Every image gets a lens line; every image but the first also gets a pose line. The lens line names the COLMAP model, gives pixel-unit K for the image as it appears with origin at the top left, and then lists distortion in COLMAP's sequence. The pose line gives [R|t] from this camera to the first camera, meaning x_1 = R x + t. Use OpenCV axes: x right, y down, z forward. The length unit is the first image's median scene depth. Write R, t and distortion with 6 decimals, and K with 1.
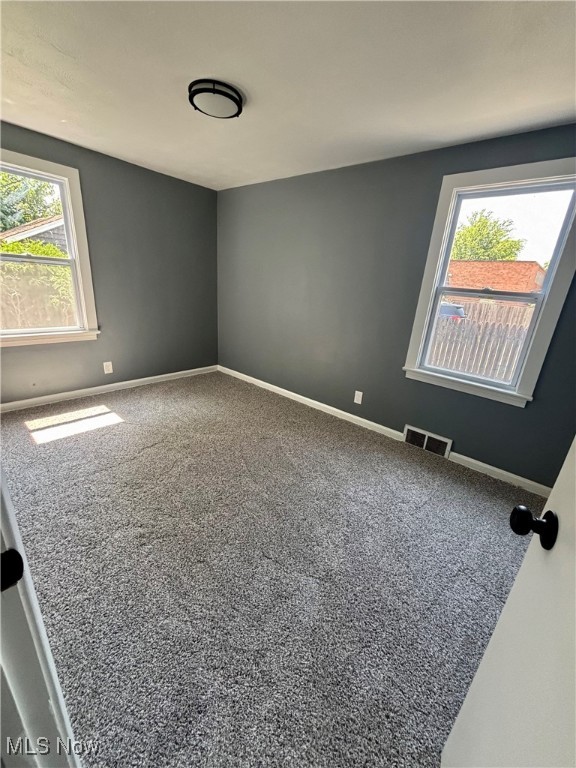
lens RADIAL K [[307.1, 0, 288.0], [0, 307.1, 384.0], [0, 0, 1]] dist [0.000523, -0.000100]
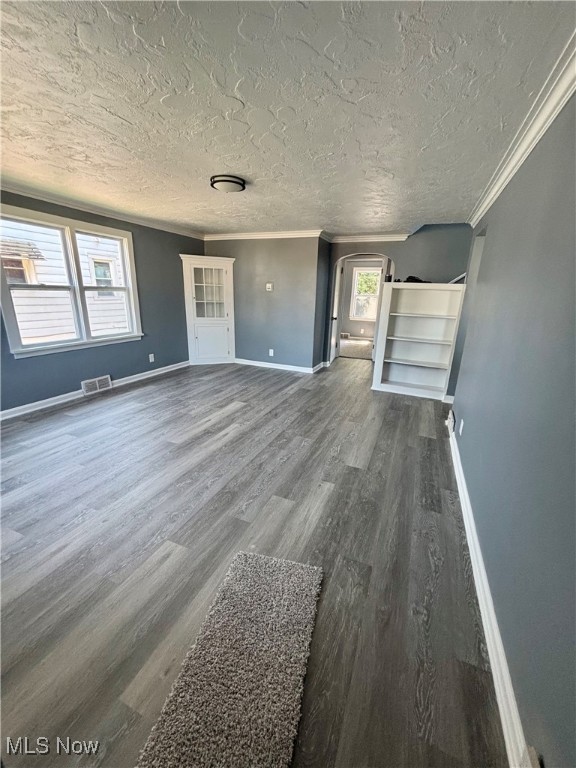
lens RADIAL K [[307.1, 0, 288.0], [0, 307.1, 384.0], [0, 0, 1]] dist [0.000523, -0.000100]
pose [[-0.313430, -0.356024, 0.880346, -1.363082], [0.261995, 0.858657, 0.440531, -0.273358], [-0.912754, 0.368722, -0.175852, 0.444685]]
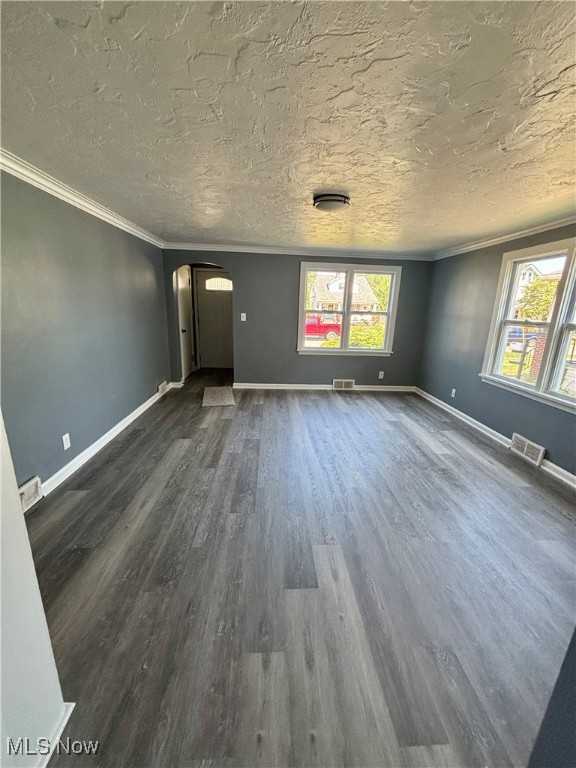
lens RADIAL K [[307.1, 0, 288.0], [0, 307.1, 384.0], [0, 0, 1]] dist [0.000523, -0.000100]
pose [[0.704636, 0.124531, -0.698555, 0.677324], [-0.215937, 0.975419, -0.043929, 0.224221], [0.675914, 0.181798, 0.714206, -0.572861]]
